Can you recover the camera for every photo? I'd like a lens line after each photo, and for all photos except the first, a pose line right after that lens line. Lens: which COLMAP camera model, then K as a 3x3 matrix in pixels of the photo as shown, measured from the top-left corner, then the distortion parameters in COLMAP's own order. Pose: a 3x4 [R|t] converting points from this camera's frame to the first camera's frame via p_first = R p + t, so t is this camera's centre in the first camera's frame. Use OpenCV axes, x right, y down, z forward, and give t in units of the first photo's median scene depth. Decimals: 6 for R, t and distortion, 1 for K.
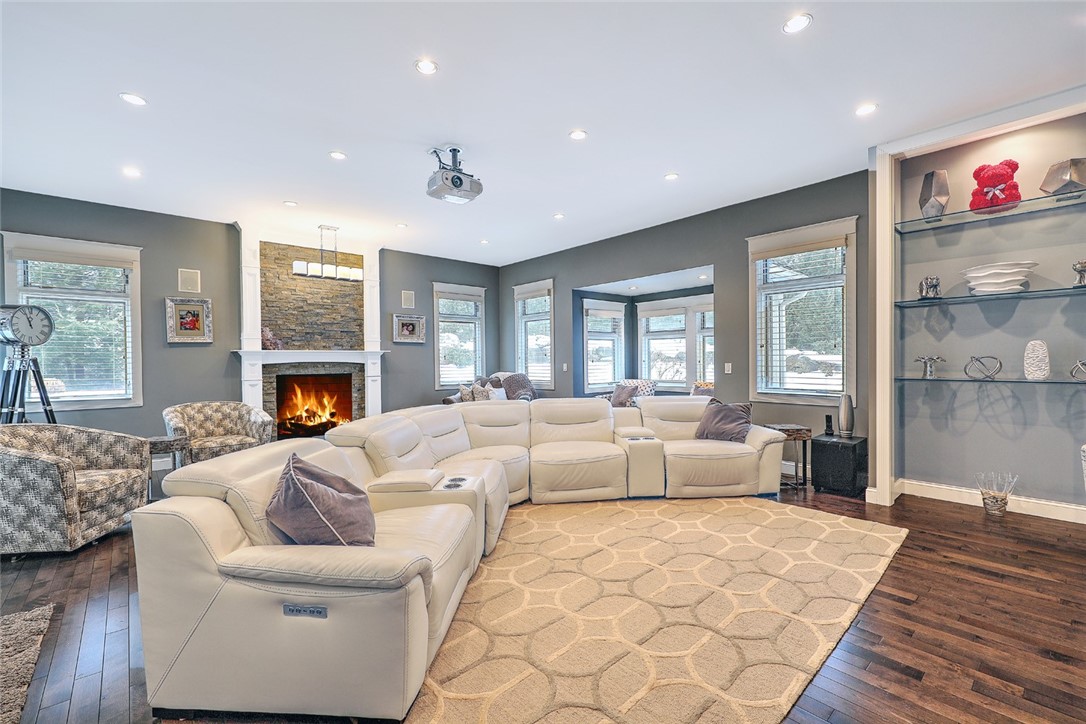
lens RADIAL K [[459.8, 0, 544.0], [0, 459.8, 365.9], [0, 0, 1]] dist [-0.001684, 0.000357]
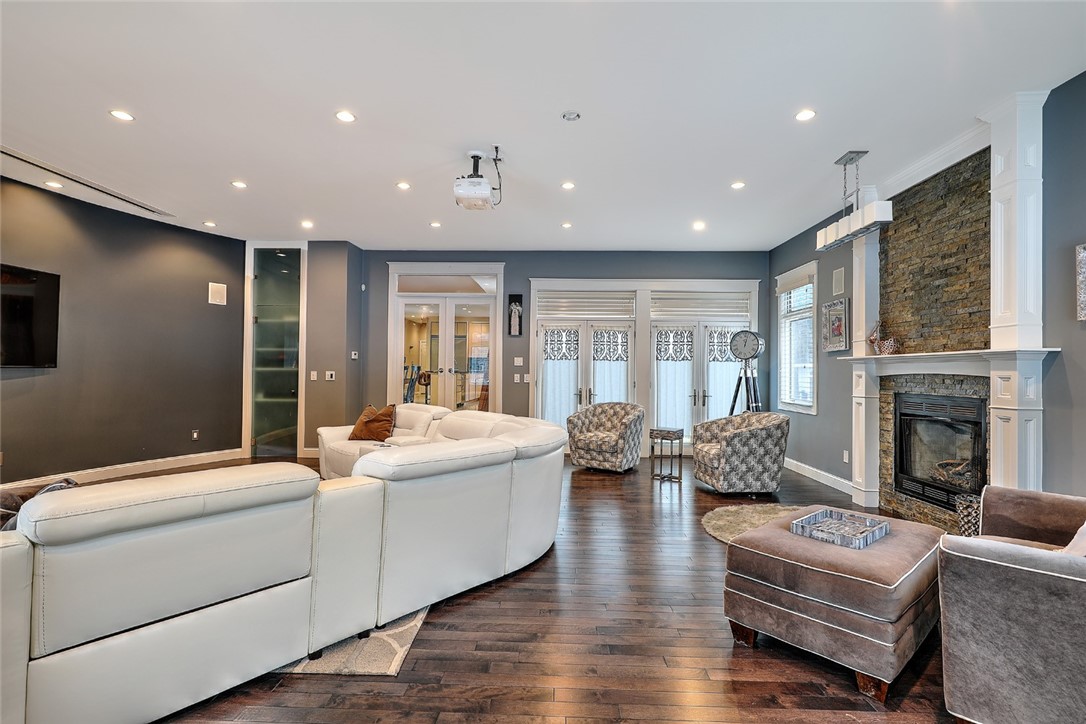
lens RADIAL K [[511.2, 0, 541.4], [0, 511.2, 360.6], [0, 0, 1]] dist [-0.000277, 0.001255]
pose [[-0.694262, -0.014583, -0.719575, 0.313315], [-0.012440, 0.999888, -0.008261, -0.014457], [0.719615, 0.003216, -0.694366, 1.163891]]
